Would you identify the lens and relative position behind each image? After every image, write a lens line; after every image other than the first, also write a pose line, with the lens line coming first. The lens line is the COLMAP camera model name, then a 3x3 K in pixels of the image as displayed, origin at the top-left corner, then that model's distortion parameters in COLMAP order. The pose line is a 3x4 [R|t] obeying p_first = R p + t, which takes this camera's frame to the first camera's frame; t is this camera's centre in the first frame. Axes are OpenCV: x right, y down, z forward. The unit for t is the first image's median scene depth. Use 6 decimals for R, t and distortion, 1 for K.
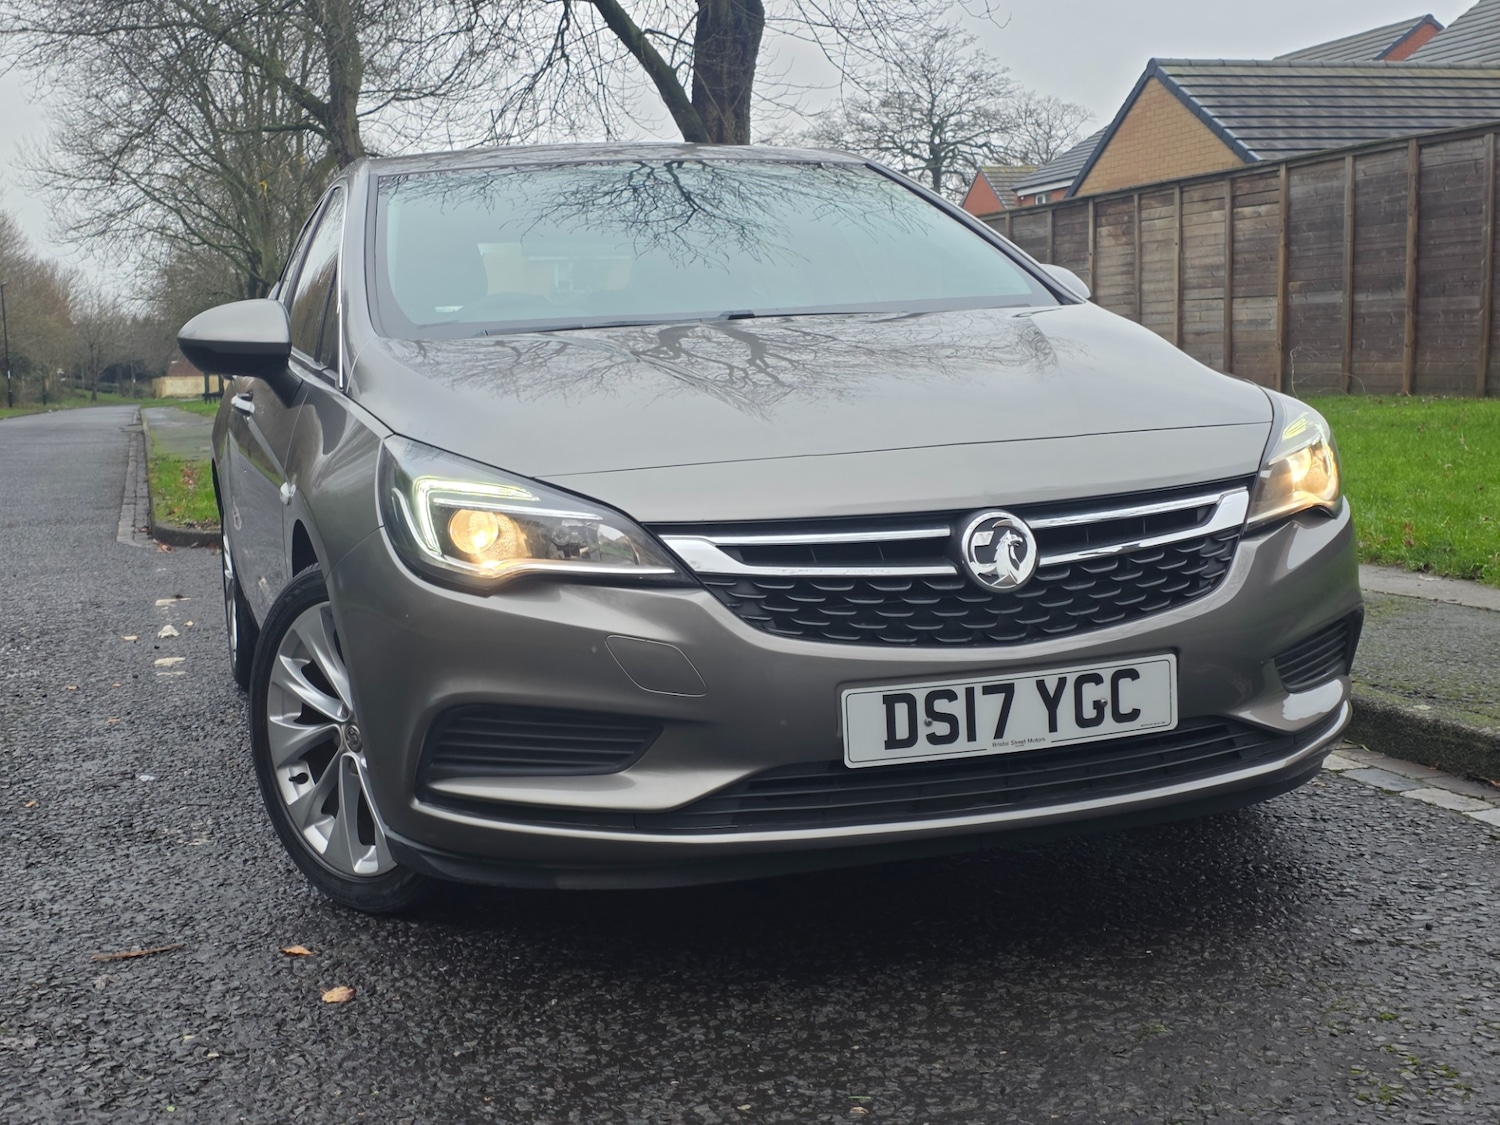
lens RADIAL K [[2017.8, 0, 737.4], [0, 2017.8, 559.1], [0, 0, 1]] dist [0.185012, -0.510106]
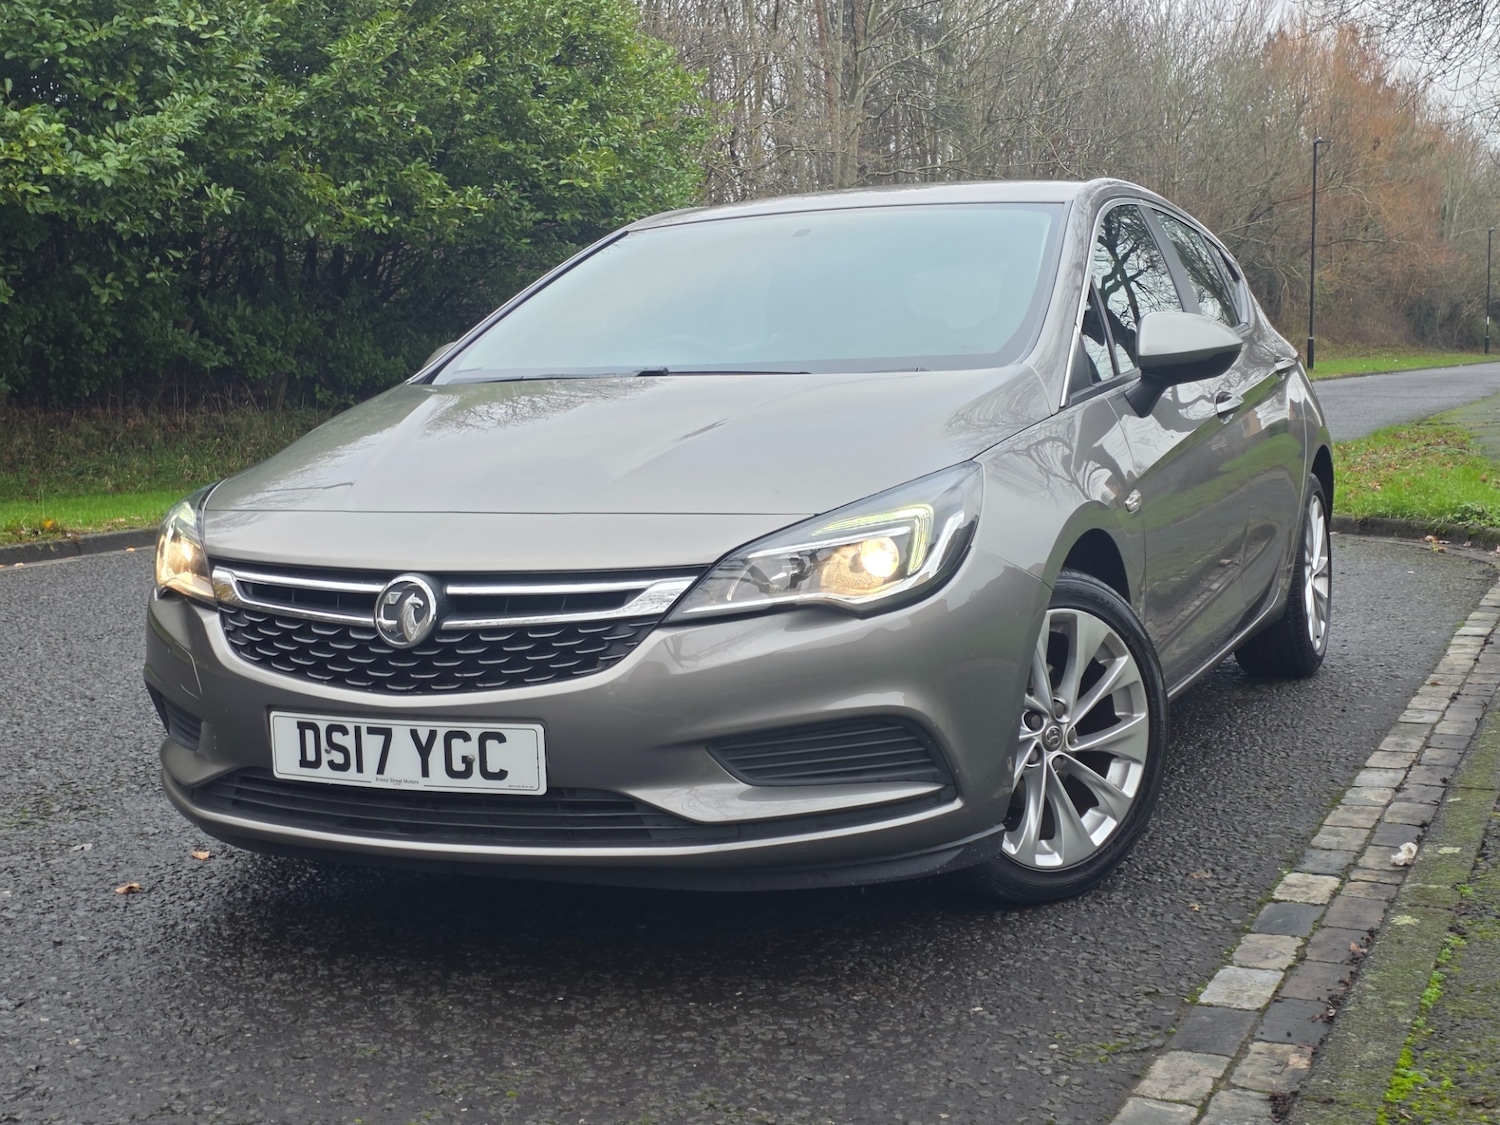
lens RADIAL K [[2017.8, 0, 737.4], [0, 2017.8, 559.1], [0, 0, 1]] dist [0.185012, -0.510106]
pose [[0.740944, 0.098202, -0.664348, 1.013785], [-0.079027, 0.995127, 0.058959, -0.113828], [0.666901, 0.008816, 0.745094, 0.279646]]
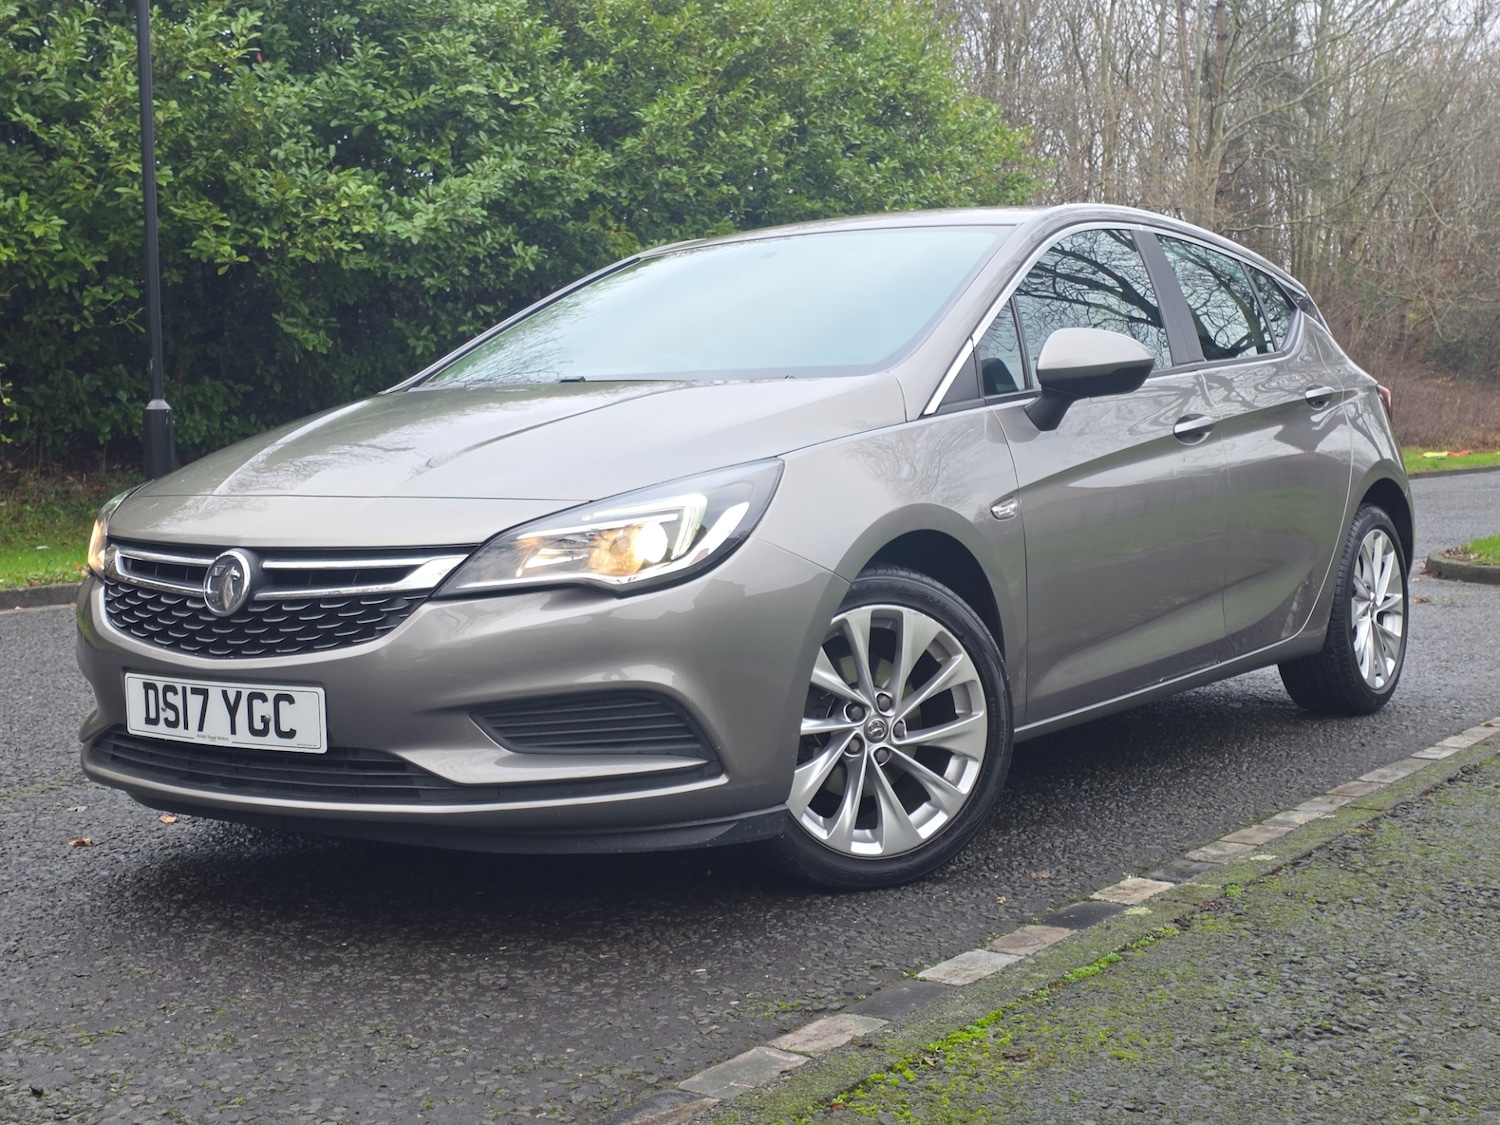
lens RADIAL K [[2010.7, 0, 750.0], [0, 2010.7, 562.5], [0, 0, 1]] dist [0.196955, -0.585411]
pose [[0.604271, 0.094855, -0.791113, 1.301517], [-0.094918, 0.994388, 0.046727, -0.104347], [0.791105, 0.046856, 0.609883, 0.493913]]
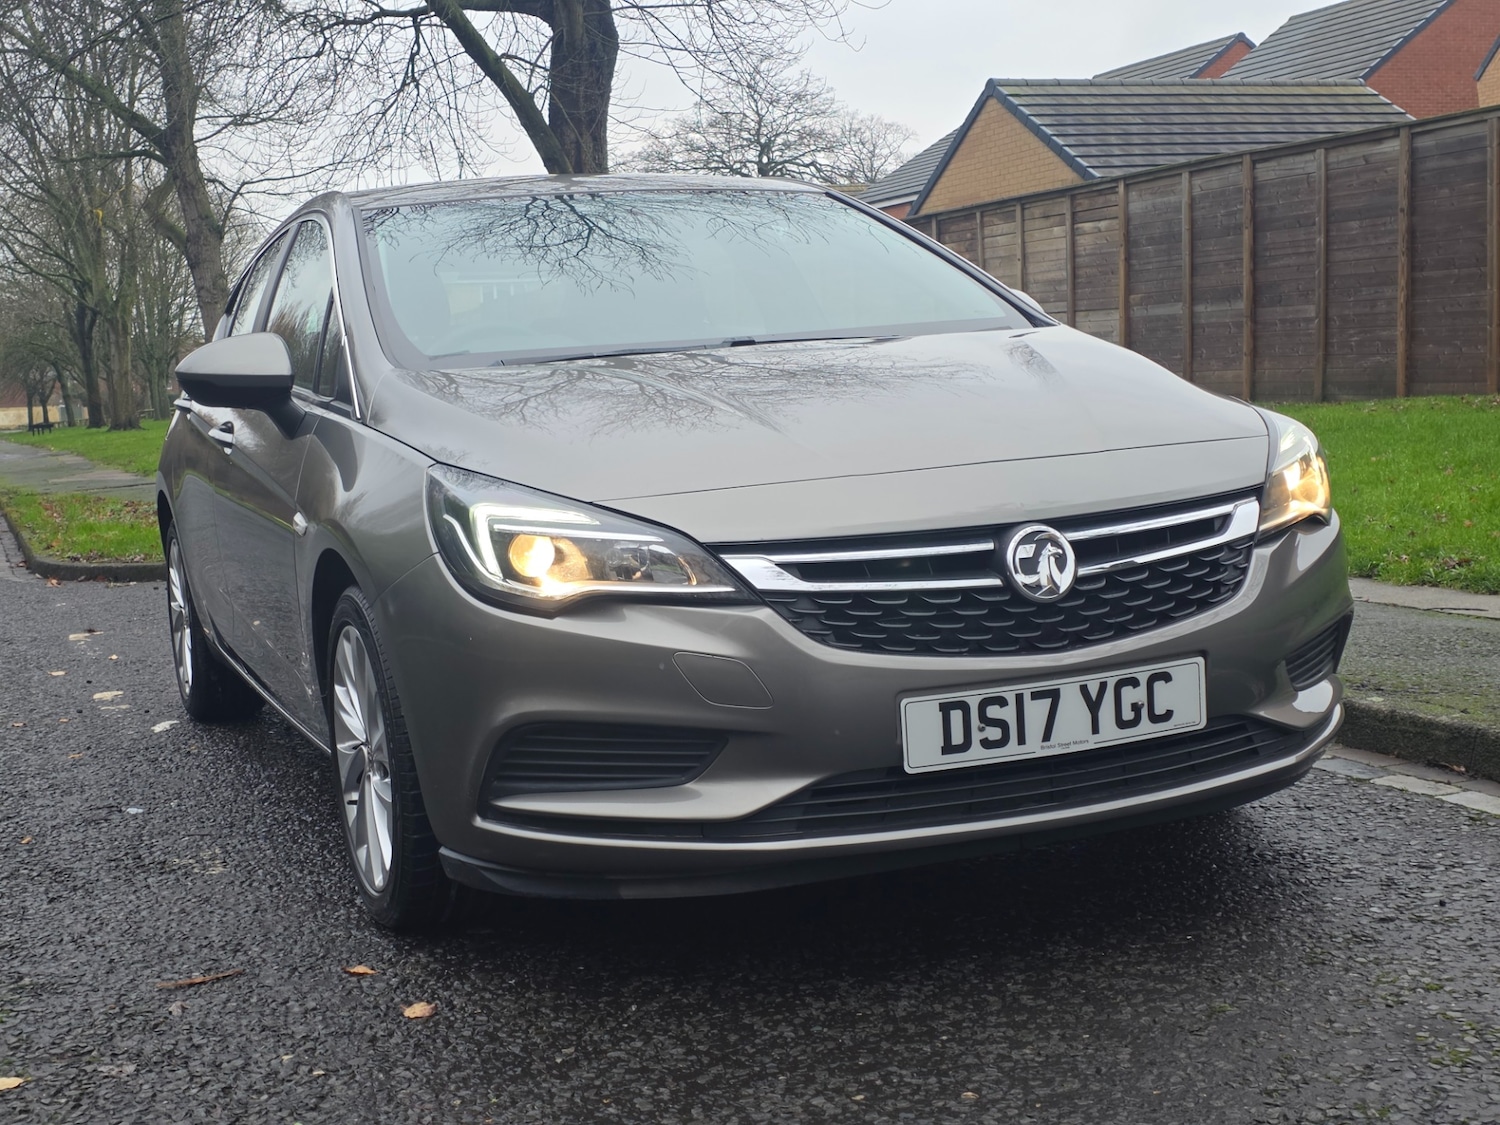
lens RADIAL K [[2010.7, 0, 750.0], [0, 2010.7, 562.5], [0, 0, 1]] dist [0.196955, -0.585411]
pose [[0.996841, -0.023841, 0.075763, -0.100689], [0.024415, 0.999680, -0.006653, -0.001019], [-0.075581, 0.008481, 0.997104, -0.034813]]
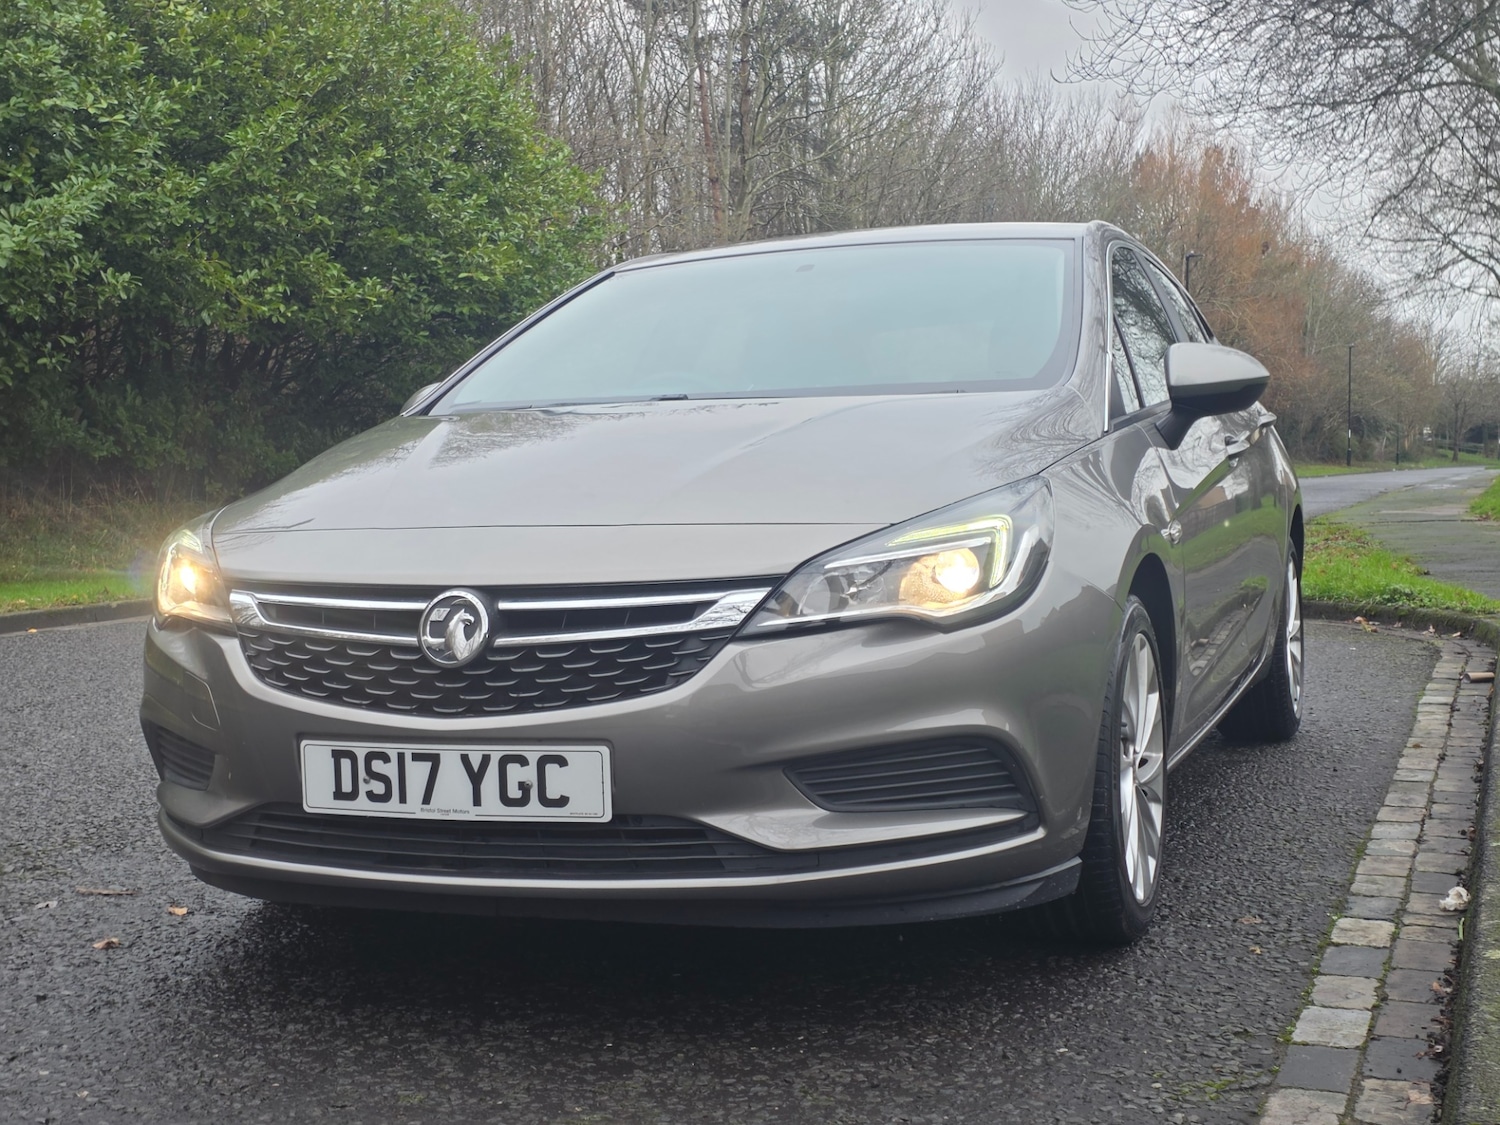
lens RADIAL K [[2010.7, 0, 750.0], [0, 2010.7, 562.5], [0, 0, 1]] dist [0.196955, -0.585411]
pose [[0.784848, 0.065596, -0.616207, 0.894119], [-0.081652, 0.996659, 0.002097, -0.052515], [0.614286, 0.048669, 0.787581, 0.264395]]
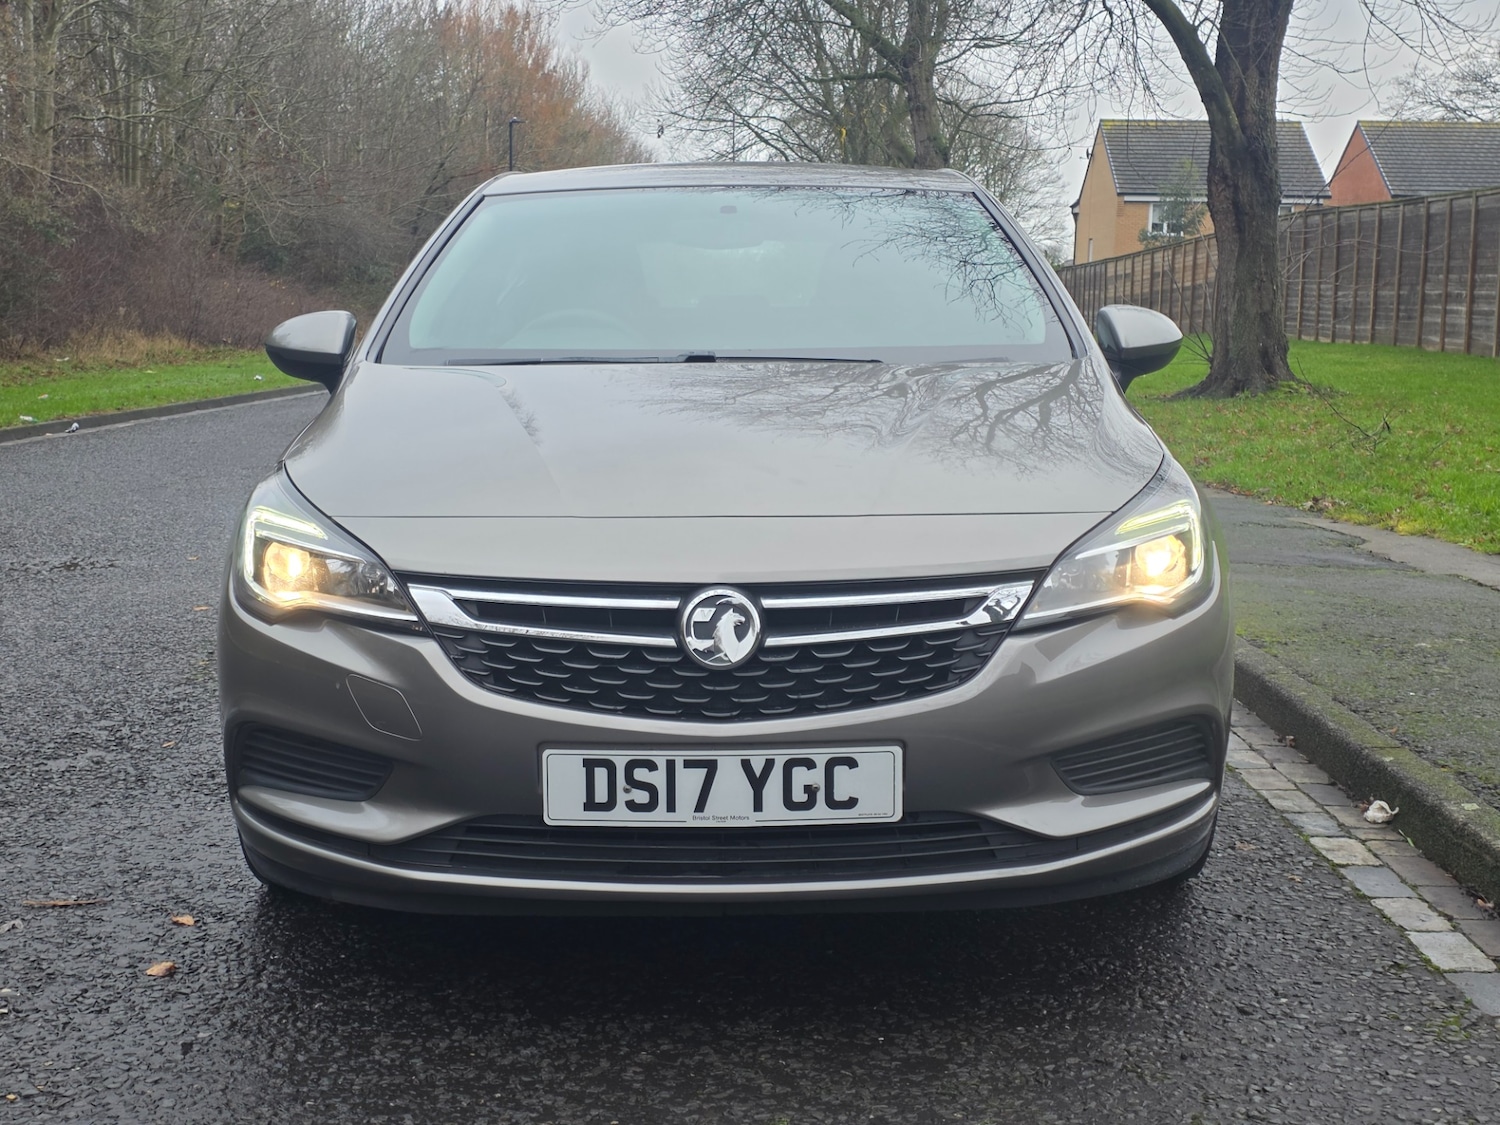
lens RADIAL K [[2010.7, 0, 750.0], [0, 2010.7, 562.5], [0, 0, 1]] dist [0.196955, -0.585411]
pose [[0.951797, 0.085695, -0.294514, 0.436678], [-0.076007, 0.996127, 0.044205, -0.082399], [0.297161, -0.019689, 0.954624, 0.042267]]
